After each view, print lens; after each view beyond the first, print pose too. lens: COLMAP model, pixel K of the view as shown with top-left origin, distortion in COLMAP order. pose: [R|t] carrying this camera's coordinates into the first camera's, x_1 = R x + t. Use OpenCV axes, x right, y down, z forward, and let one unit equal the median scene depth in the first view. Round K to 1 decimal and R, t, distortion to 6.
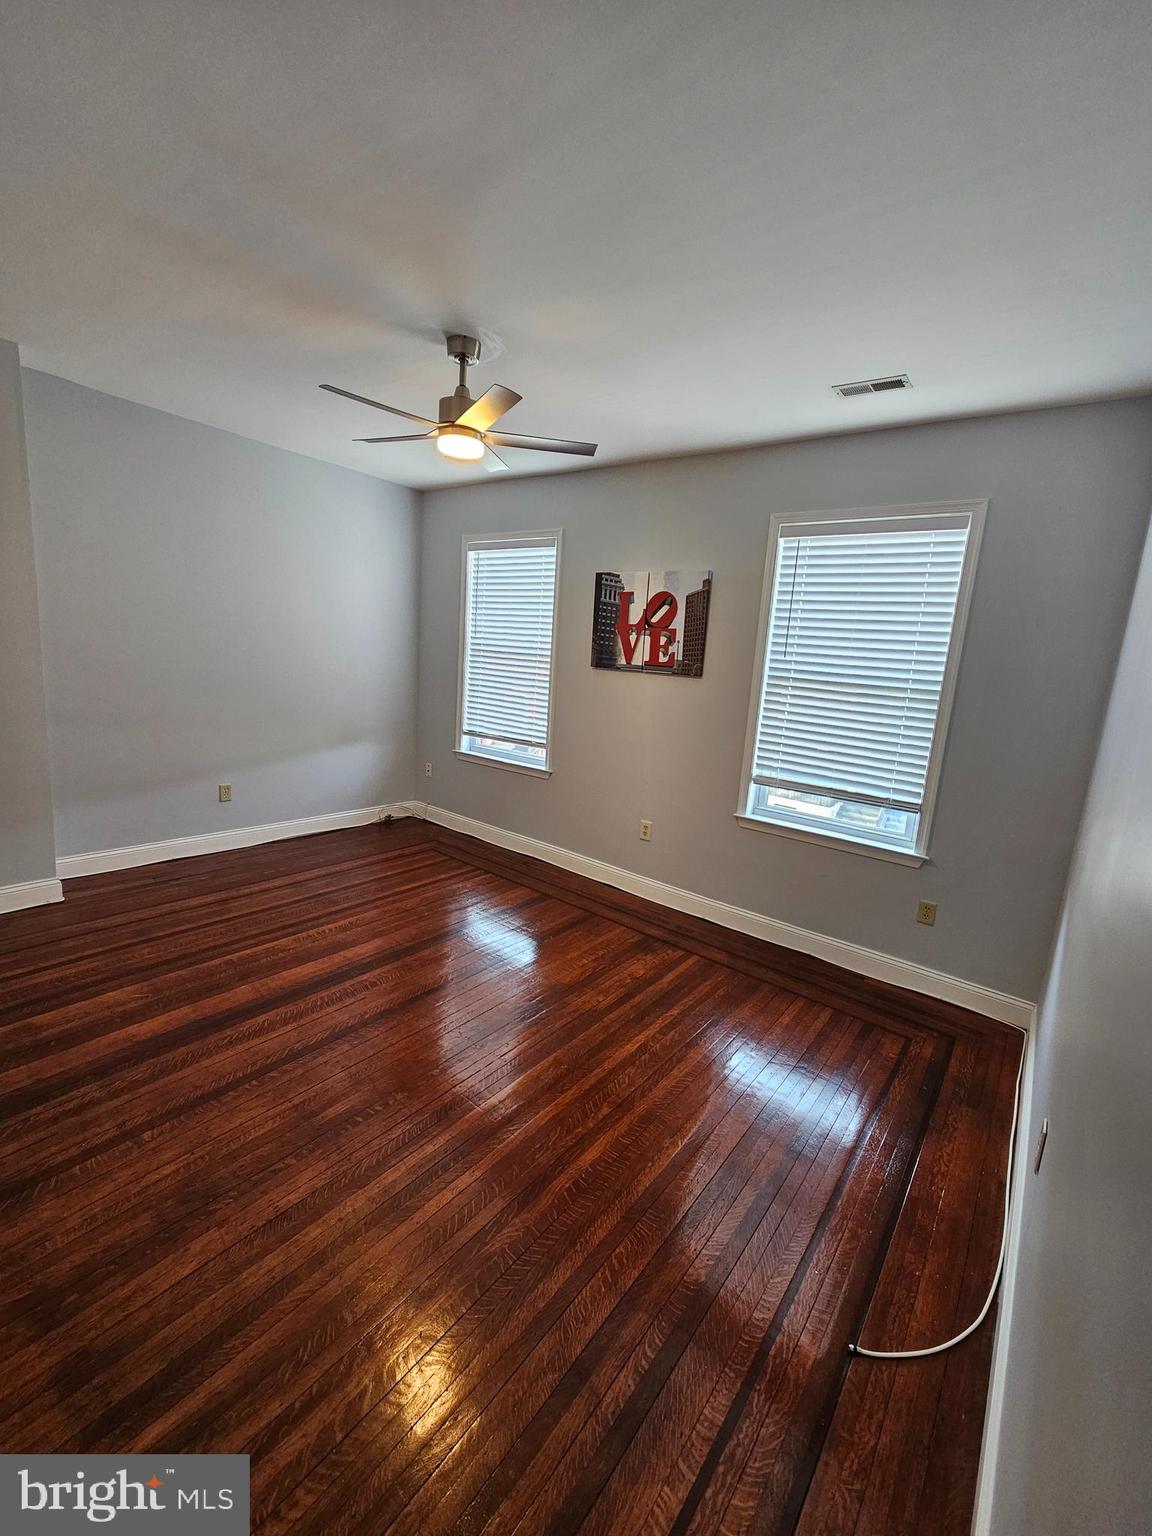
lens RADIAL K [[631.1, 0, 577.2], [0, 631.1, 767.8], [0, 0, 1]] dist [0.001830, -0.000543]
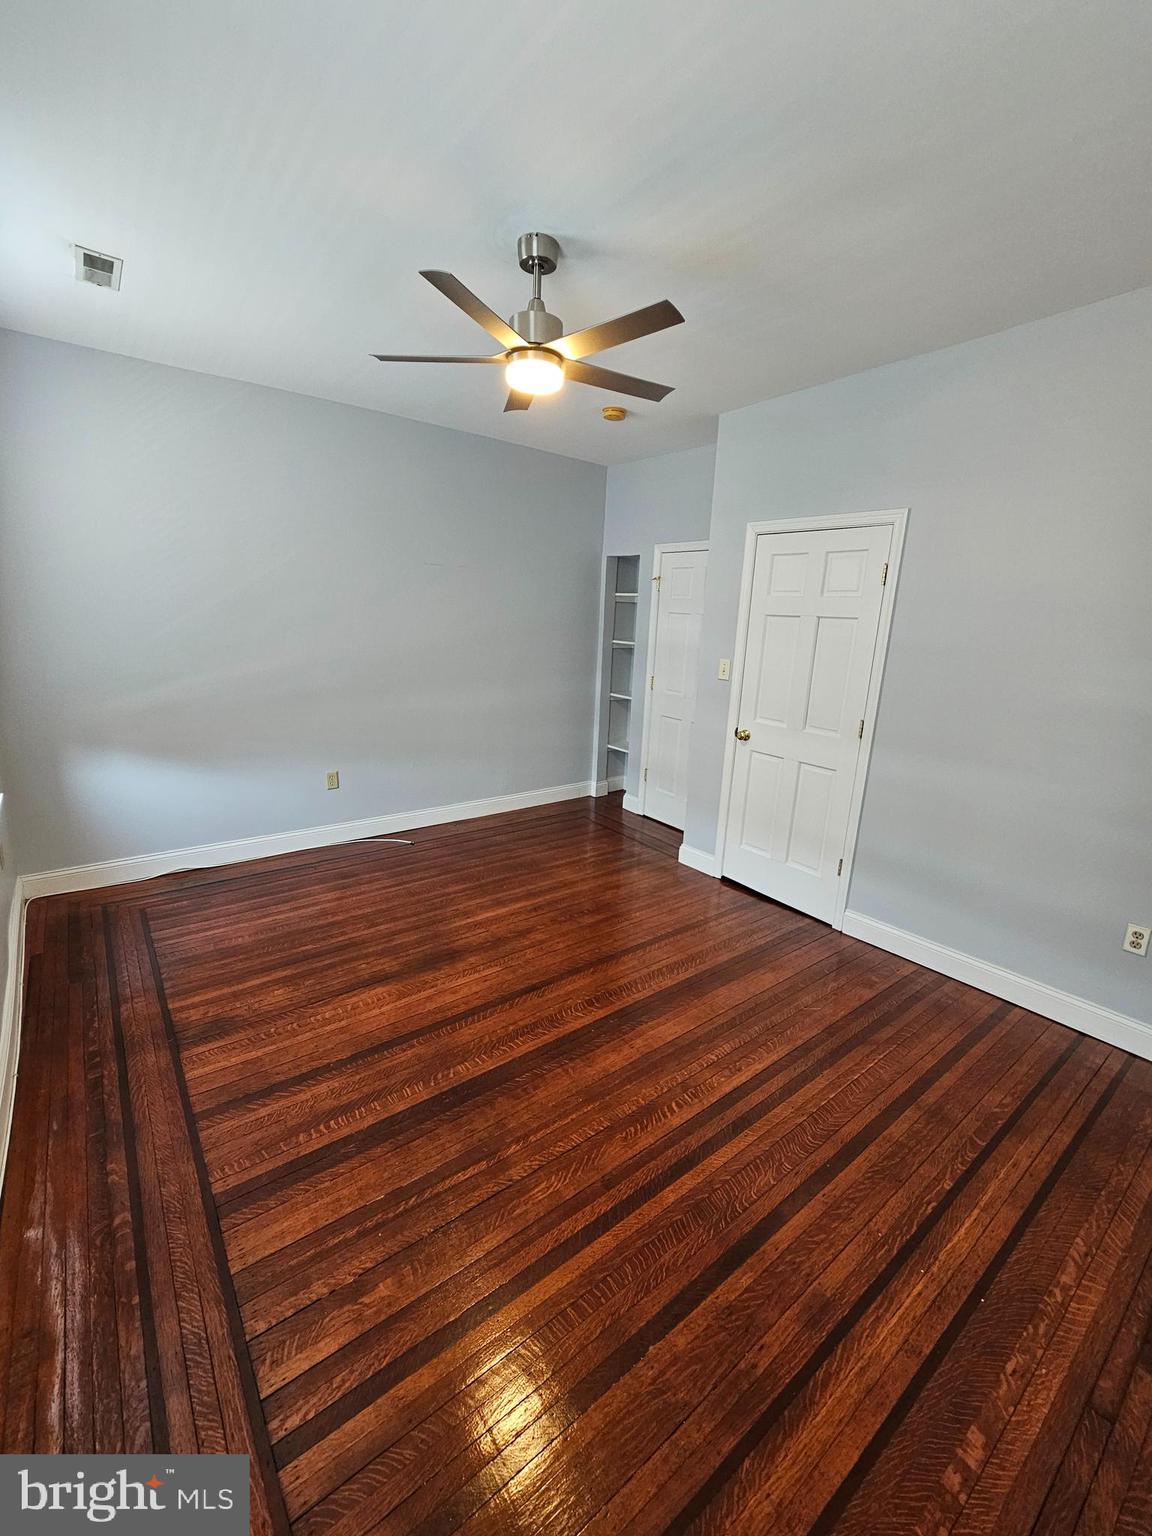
lens RADIAL K [[631.1, 0, 577.2], [0, 631.1, 767.8], [0, 0, 1]] dist [0.001830, -0.000543]
pose [[-0.960982, -0.179498, 0.210459, -0.388198], [-0.074601, 0.900845, 0.427683, -0.314599], [-0.266360, 0.395295, -0.879087, 1.493050]]
